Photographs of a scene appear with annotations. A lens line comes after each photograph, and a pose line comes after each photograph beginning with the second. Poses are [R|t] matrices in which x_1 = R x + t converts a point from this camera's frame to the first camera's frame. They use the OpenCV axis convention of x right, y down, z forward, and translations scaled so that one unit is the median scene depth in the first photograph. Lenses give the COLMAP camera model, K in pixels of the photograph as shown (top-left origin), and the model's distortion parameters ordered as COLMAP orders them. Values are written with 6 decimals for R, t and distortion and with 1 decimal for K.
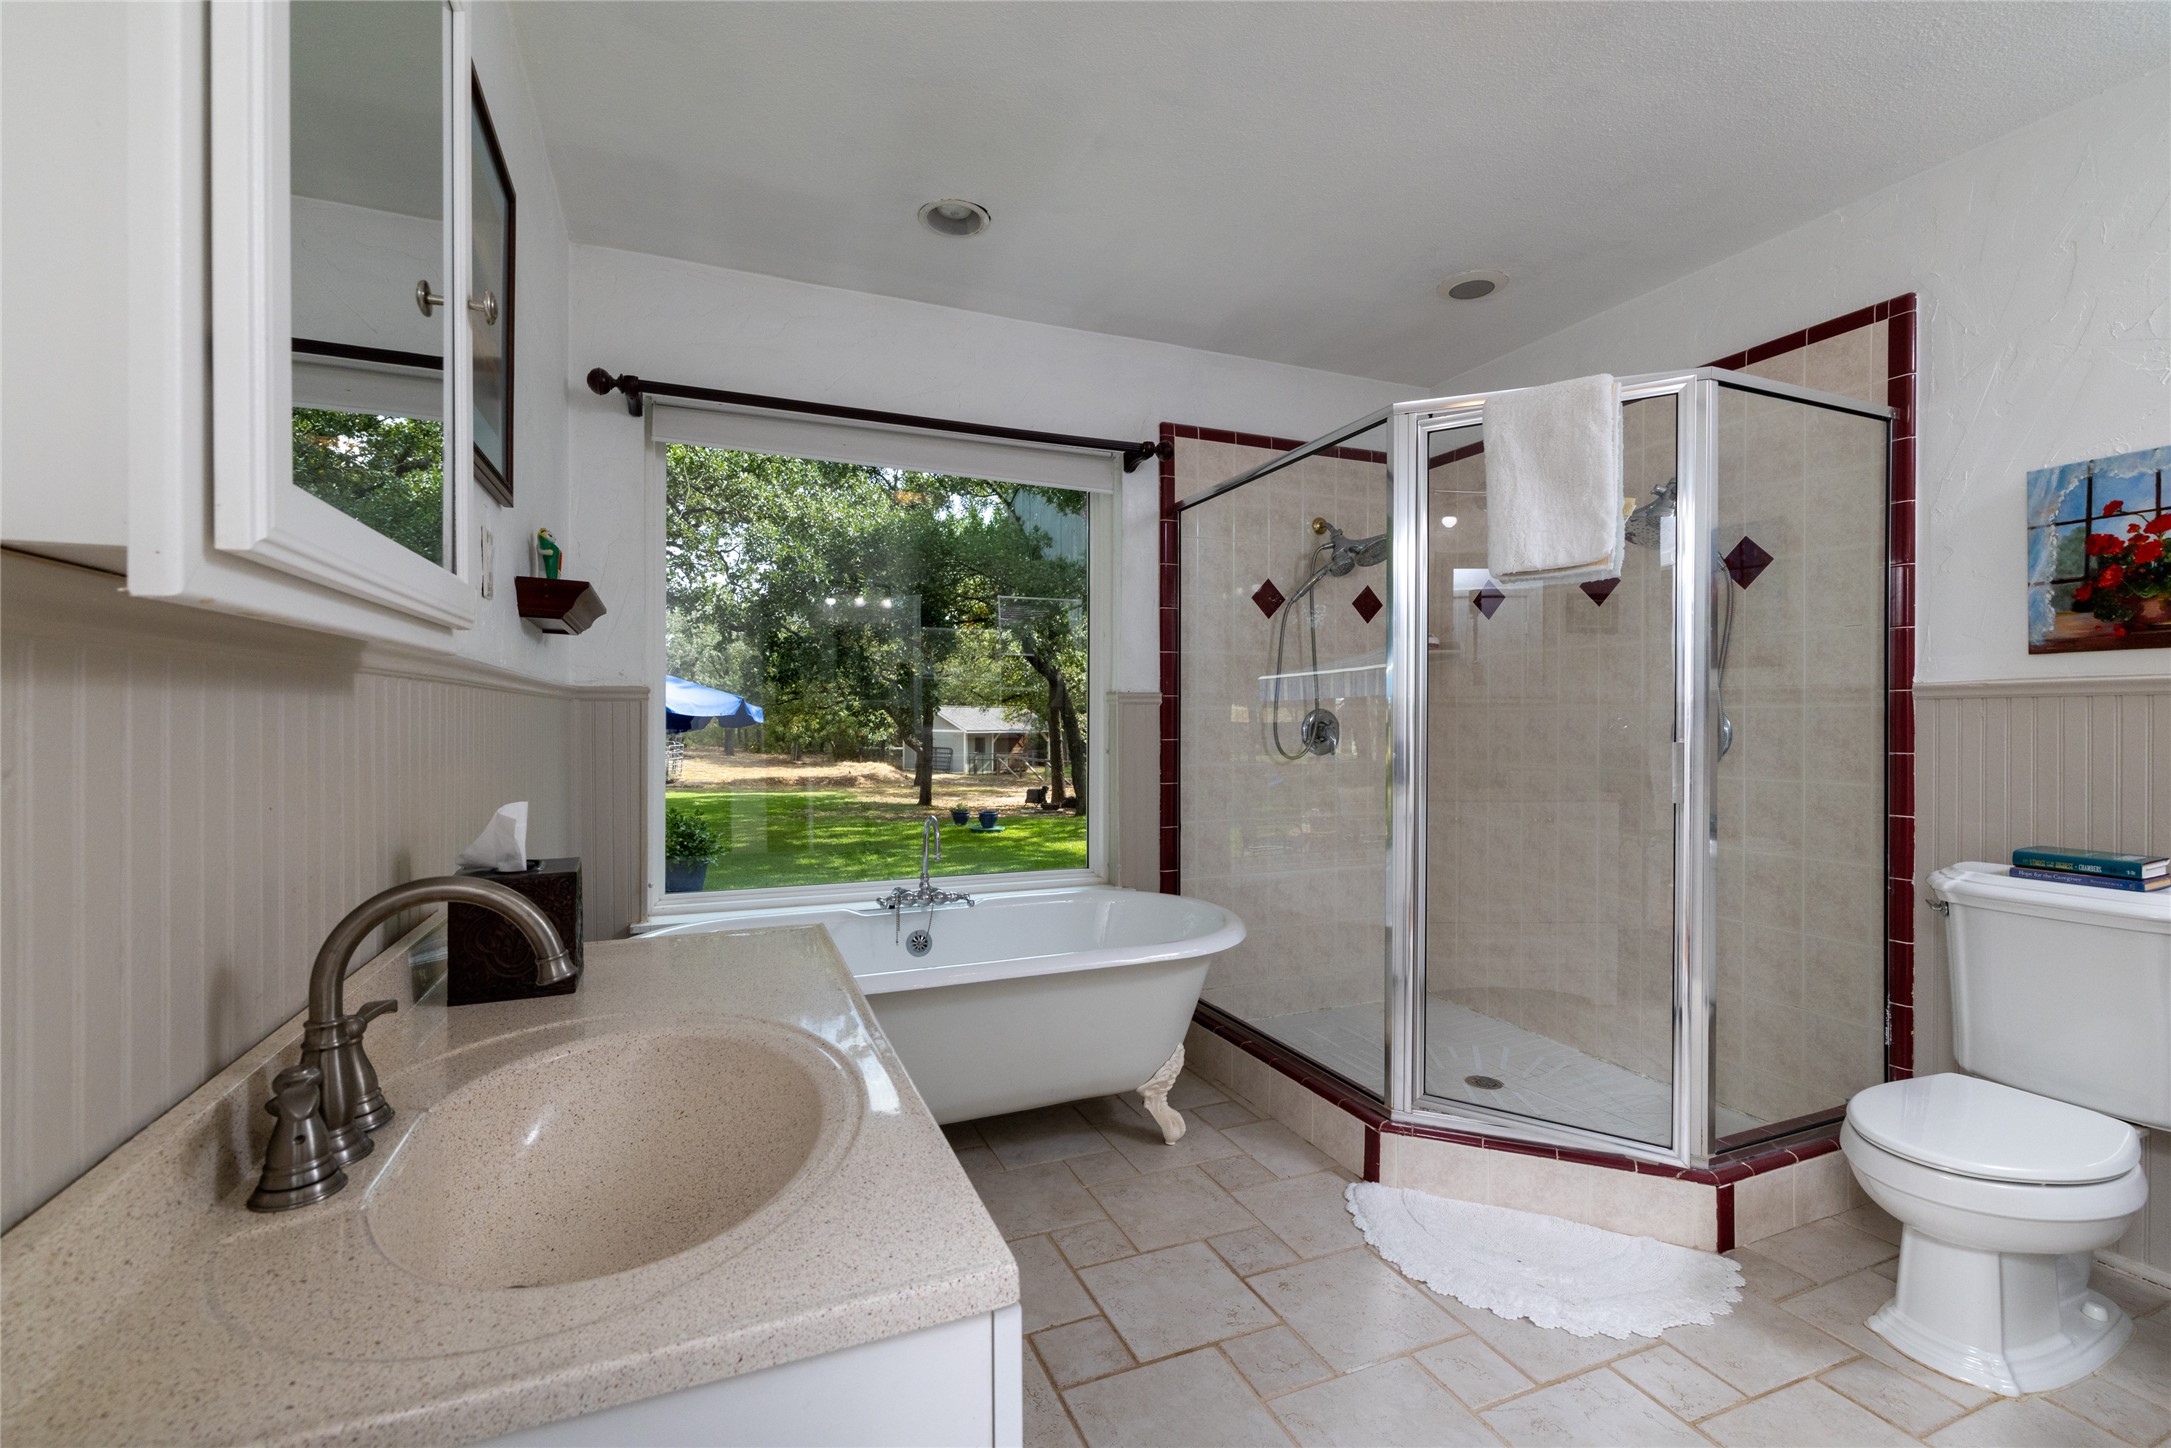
lens RADIAL K [[969.4, 0, 1083.7], [0, 969.4, 720.6], [0, 0, 1]] dist [0.002050, -0.000386]
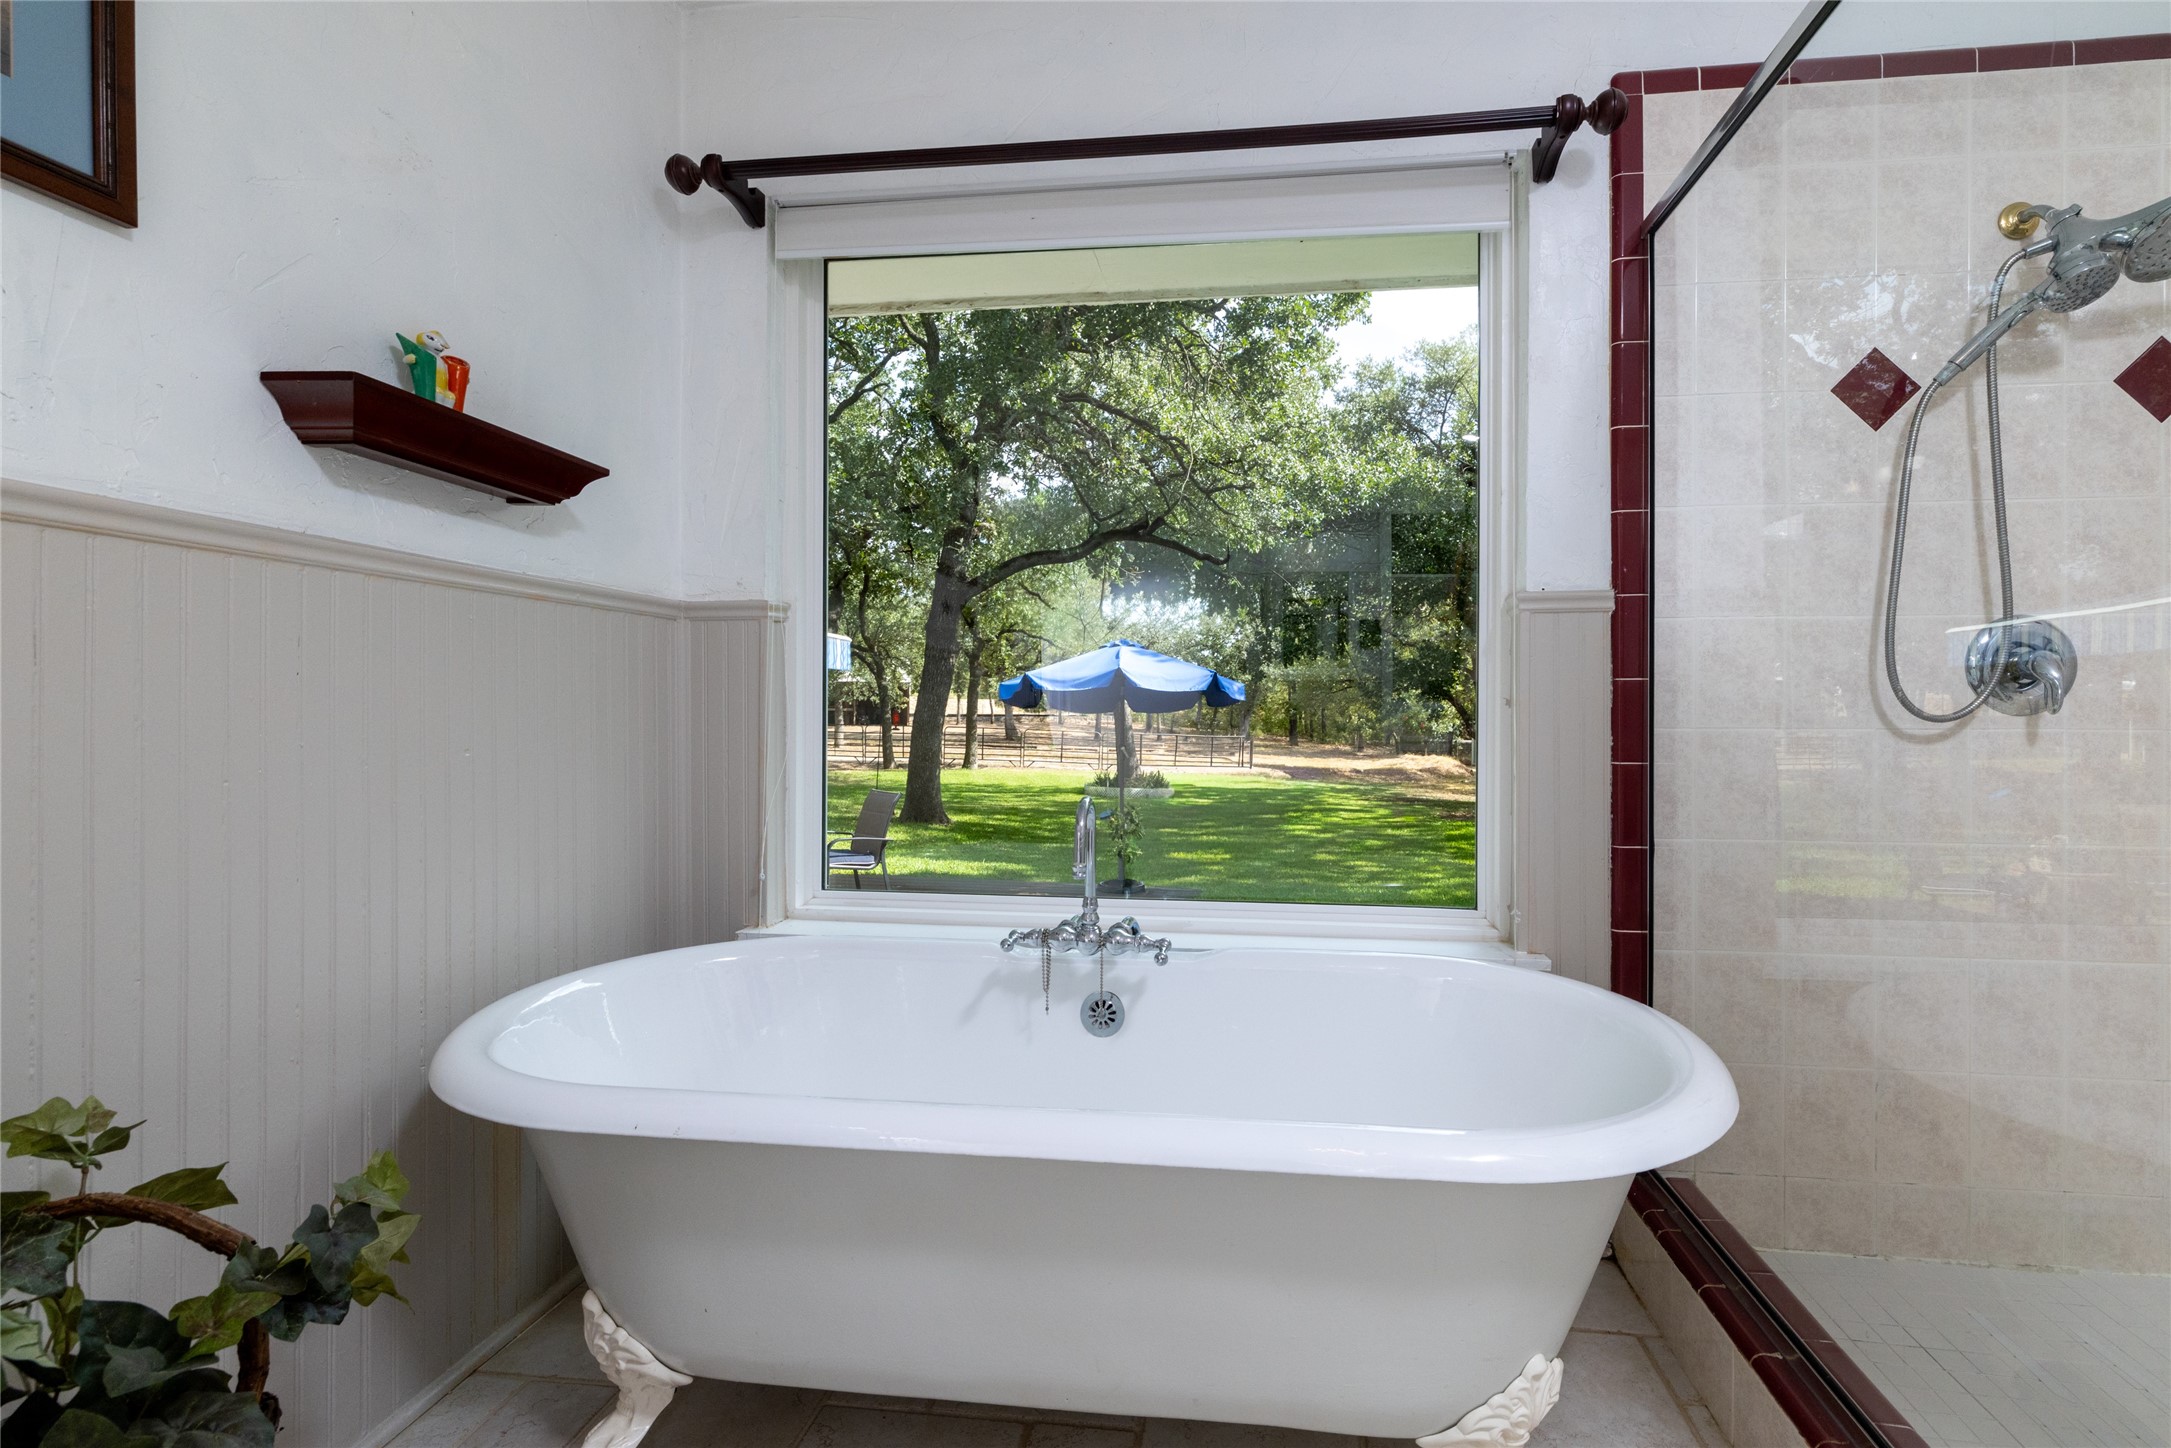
lens RADIAL K [[969.4, 0, 1159.8], [0, 969.4, 711.1], [0, 0, 1]] dist [0.002050, -0.000386]
pose [[0.864178, 0.001368, -0.503184, 0.124870], [-0.004433, 0.999978, -0.004895, 0.038329], [0.503166, 0.006461, 0.864166, 0.400455]]
